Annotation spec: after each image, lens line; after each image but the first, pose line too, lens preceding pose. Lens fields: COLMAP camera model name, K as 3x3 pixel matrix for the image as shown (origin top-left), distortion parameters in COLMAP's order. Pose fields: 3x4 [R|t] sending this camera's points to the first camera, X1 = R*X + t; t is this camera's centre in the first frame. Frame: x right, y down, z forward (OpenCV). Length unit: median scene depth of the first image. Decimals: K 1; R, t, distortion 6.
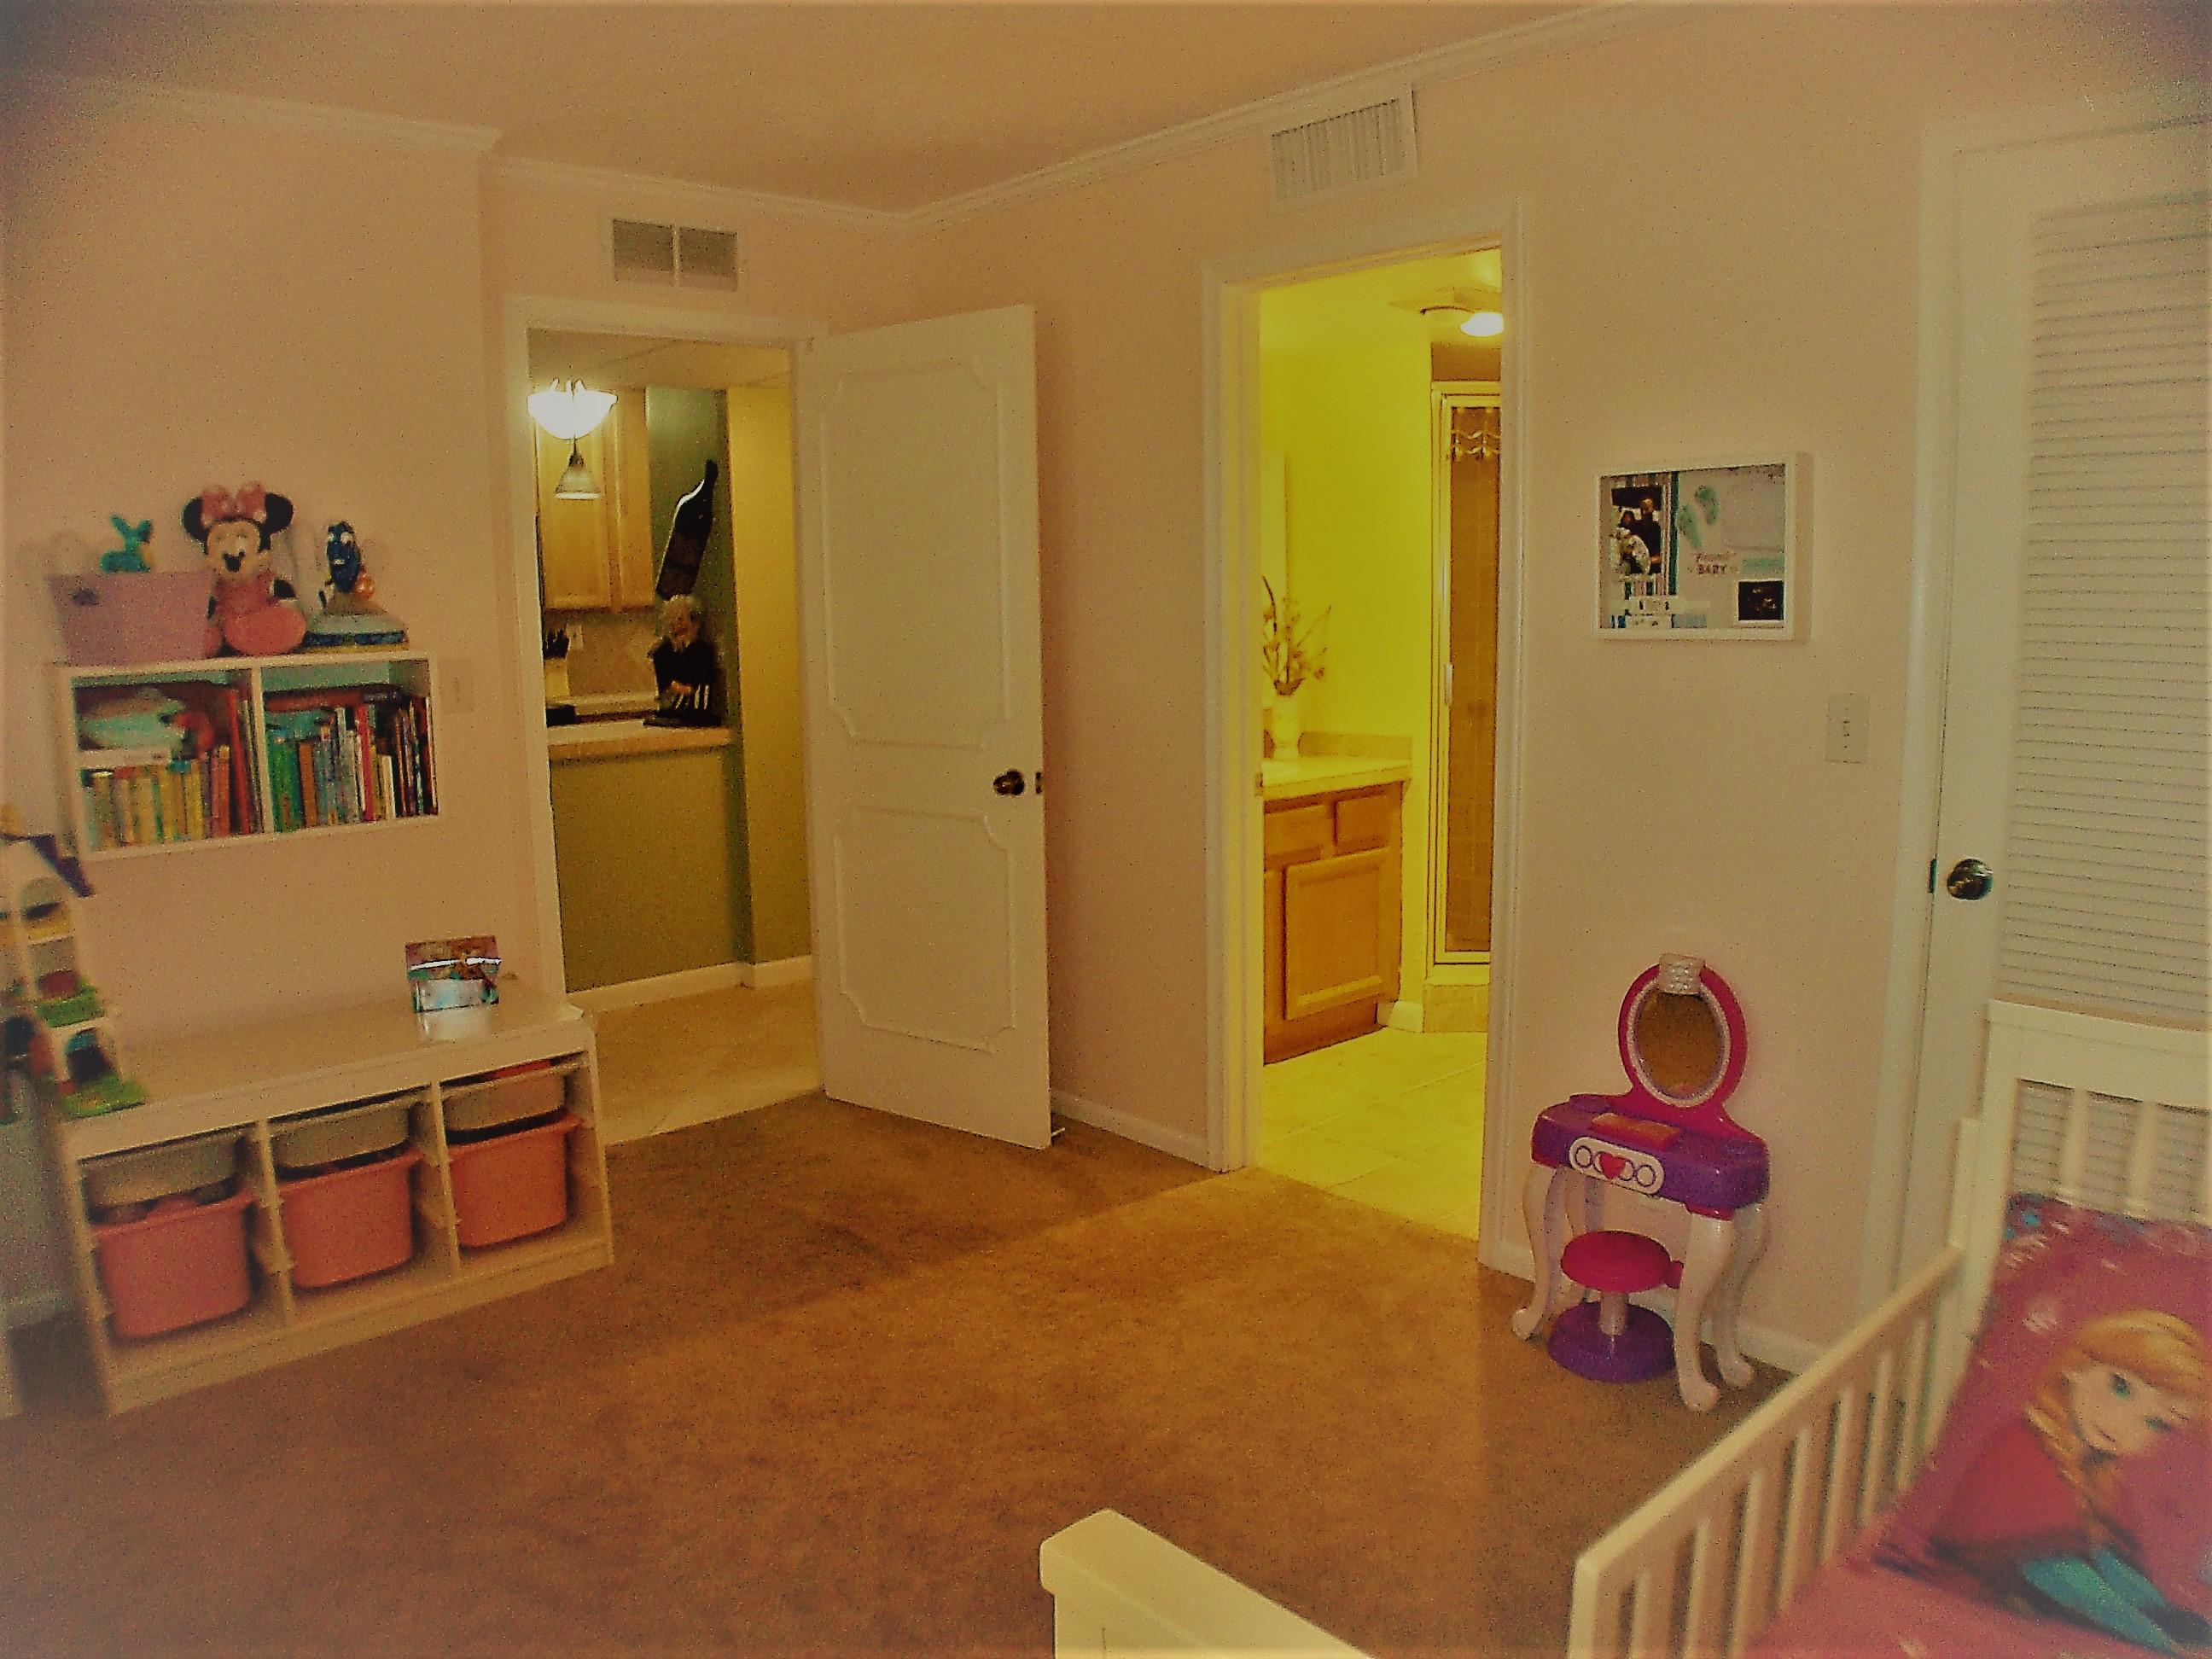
lens RADIAL K [[1546.3, 0, 1104.6], [0, 1546.3, 874.5], [0, 0, 1]] dist [-0.170096, 0.060008]
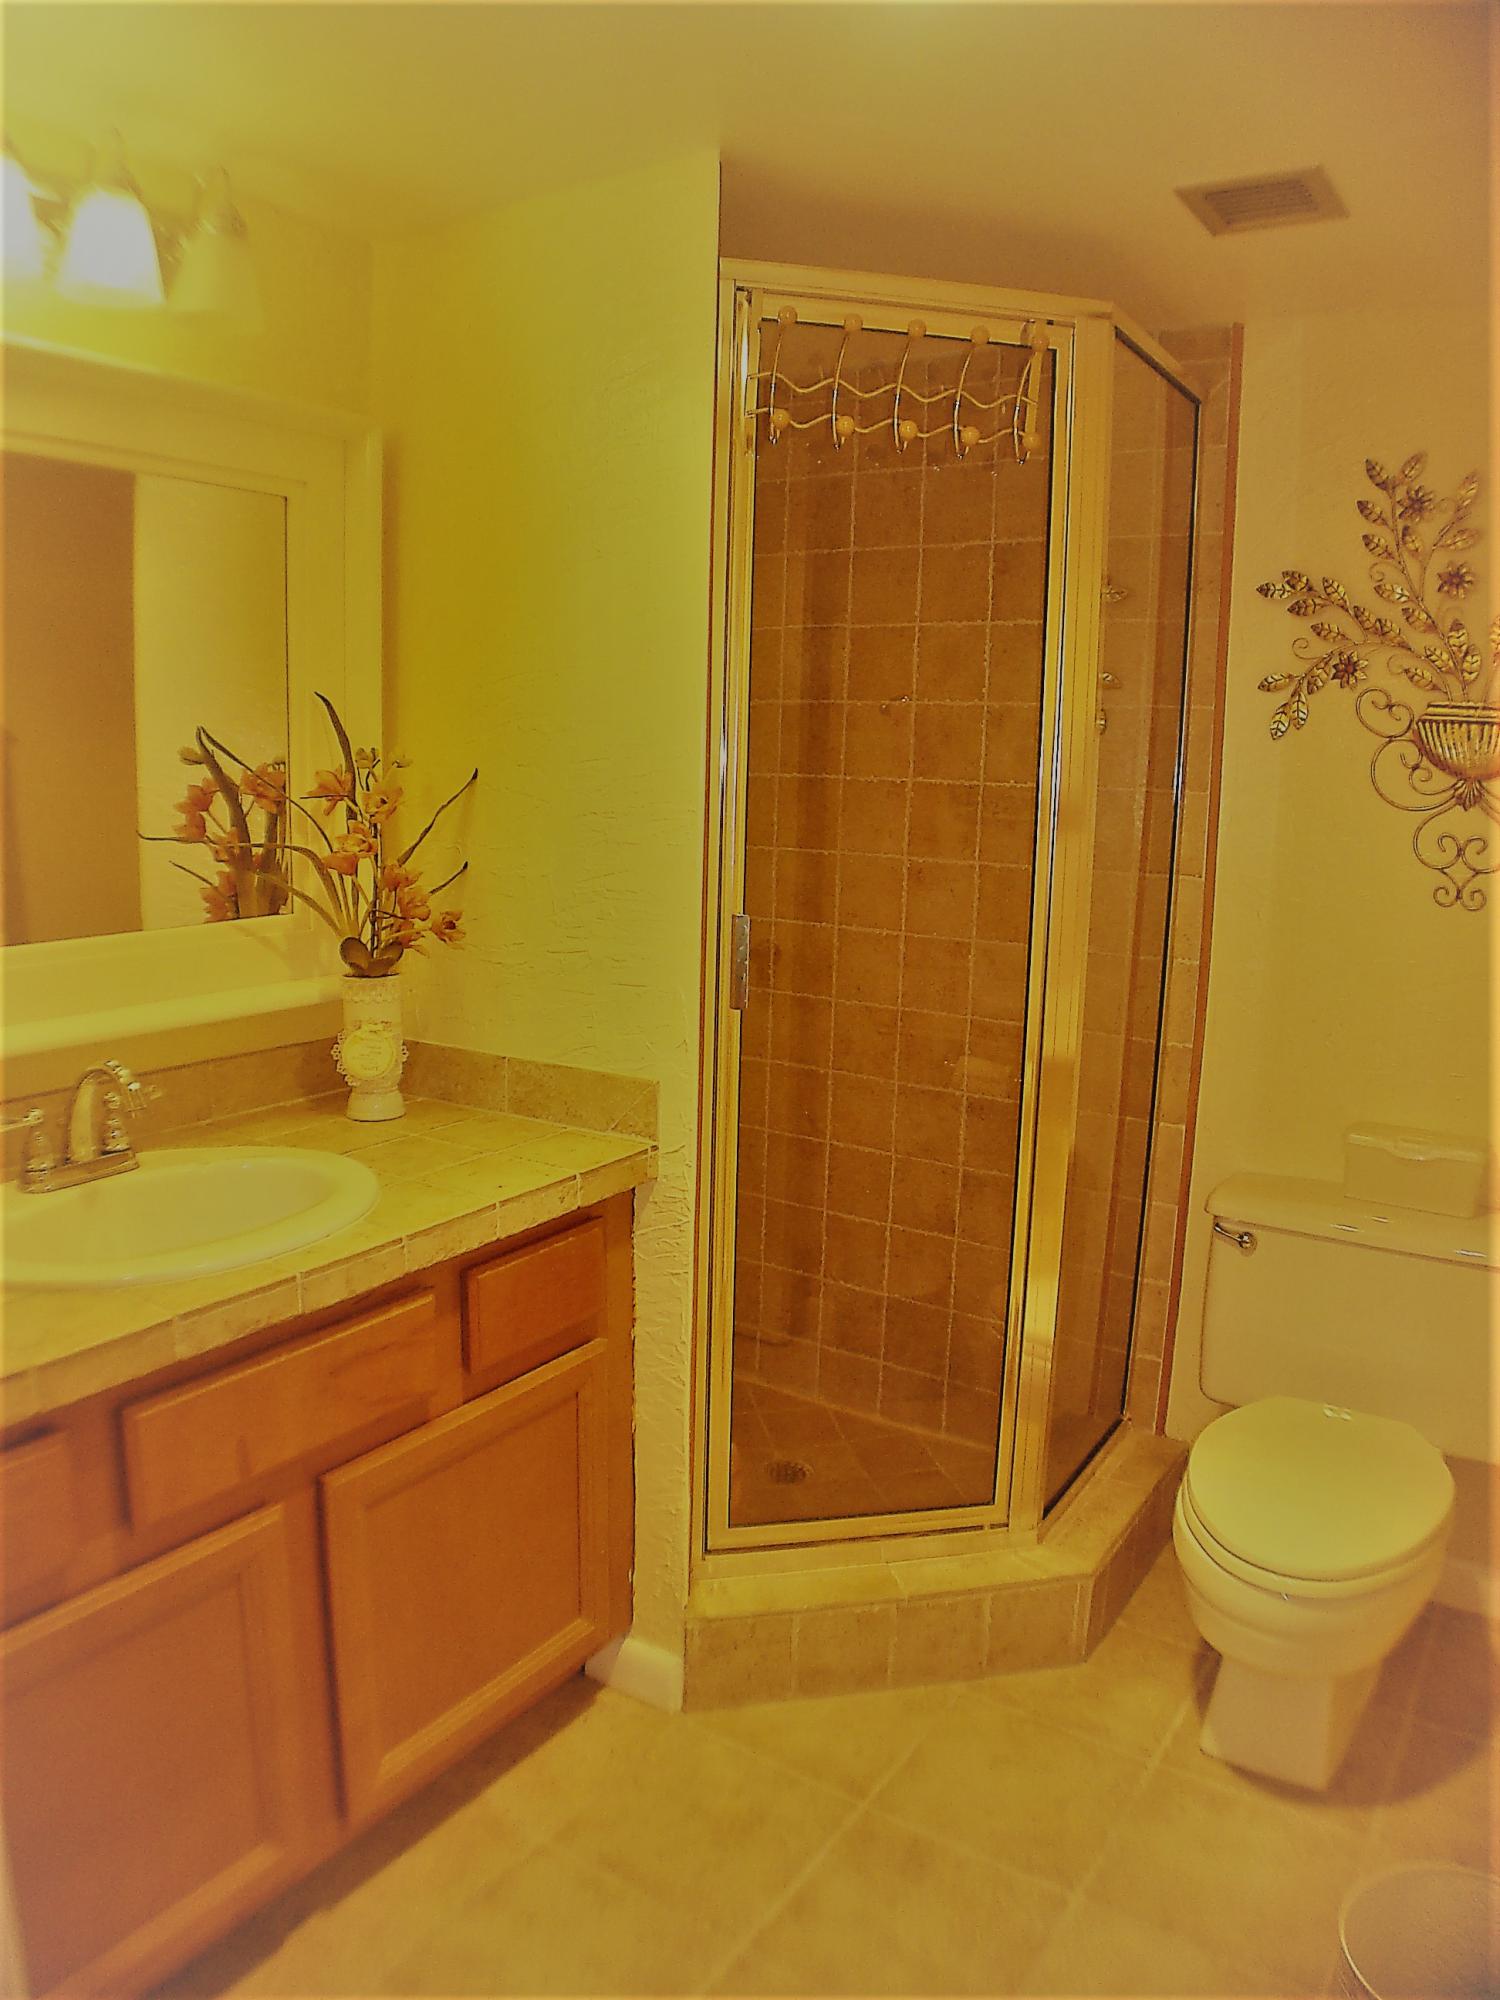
lens RADIAL K [[1398.1, 0, 750.0], [0, 1398.1, 1000.0], [0, 0, 1]] dist [-0.170096, 0.060008]
pose [[0.963755, 0.000809, 0.266788, 0.118144], [0.001176, 0.999973, -0.007280, -0.107550], [-0.266787, 0.007330, 0.963728, 0.599219]]
